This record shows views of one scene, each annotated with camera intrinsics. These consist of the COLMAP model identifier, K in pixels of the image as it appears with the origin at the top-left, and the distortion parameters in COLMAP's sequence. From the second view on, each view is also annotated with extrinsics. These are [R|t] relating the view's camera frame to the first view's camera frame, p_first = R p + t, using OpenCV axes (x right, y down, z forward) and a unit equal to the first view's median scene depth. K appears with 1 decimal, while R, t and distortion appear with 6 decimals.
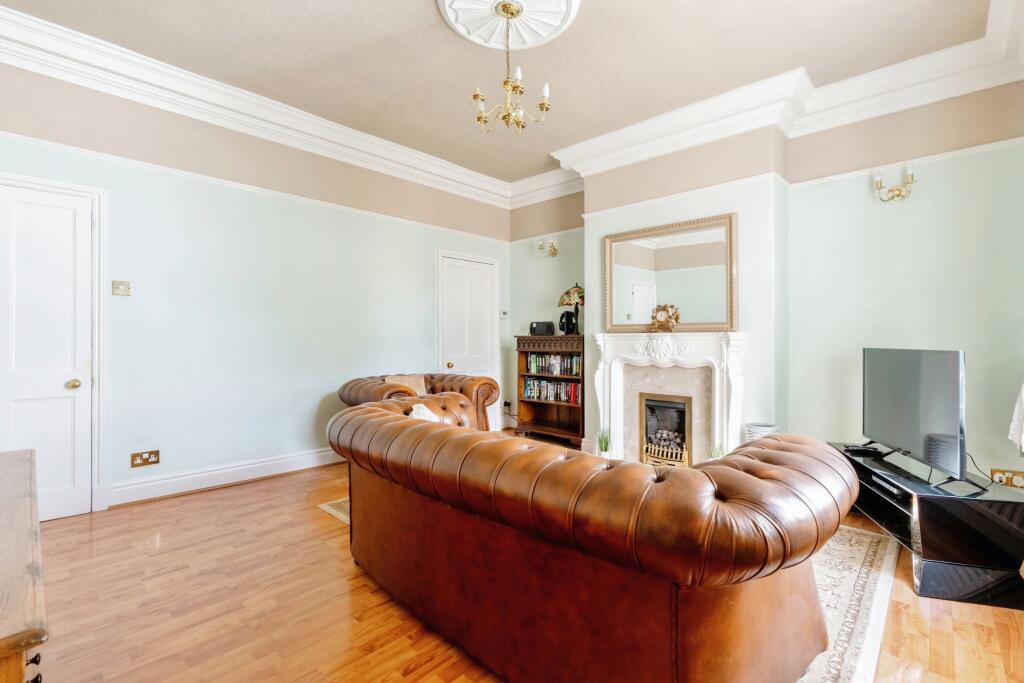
lens RADIAL K [[466.3, 0, 517.9], [0, 466.3, 341.8], [0, 0, 1]] dist [-0.005998, 0.000311]
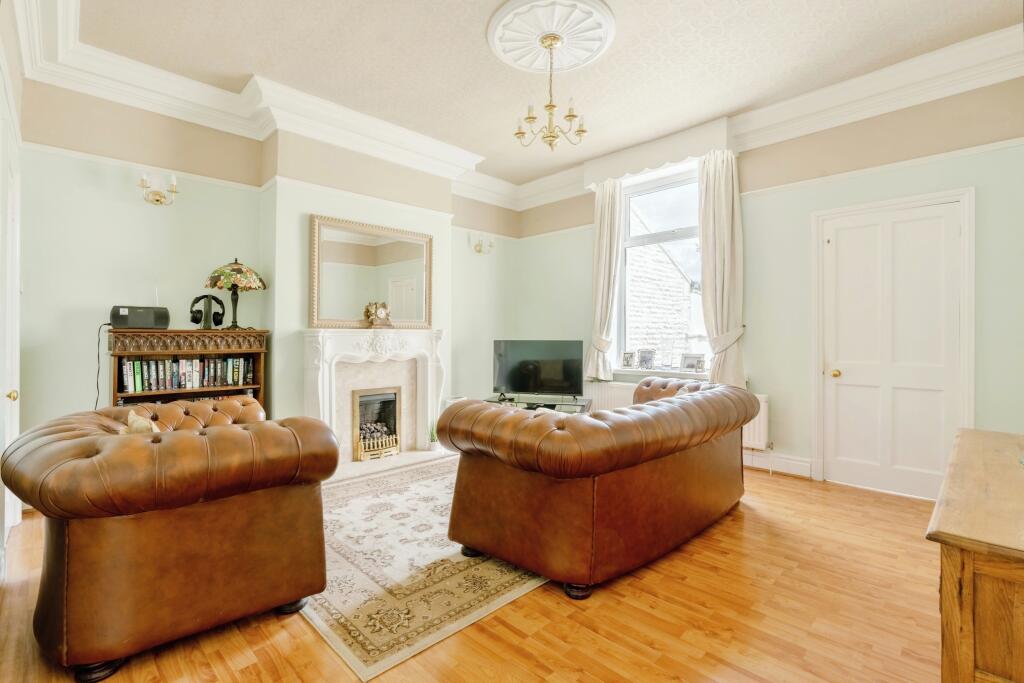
lens RADIAL K [[466.3, 0, 518.0], [0, 466.3, 336.0], [0, 0, 1]] dist [-0.005998, 0.000311]
pose [[0.028351, -0.004279, 0.999589, -0.689101], [0.002667, 0.999988, 0.004205, -0.006957], [-0.999594, 0.002547, 0.028362, 0.628064]]
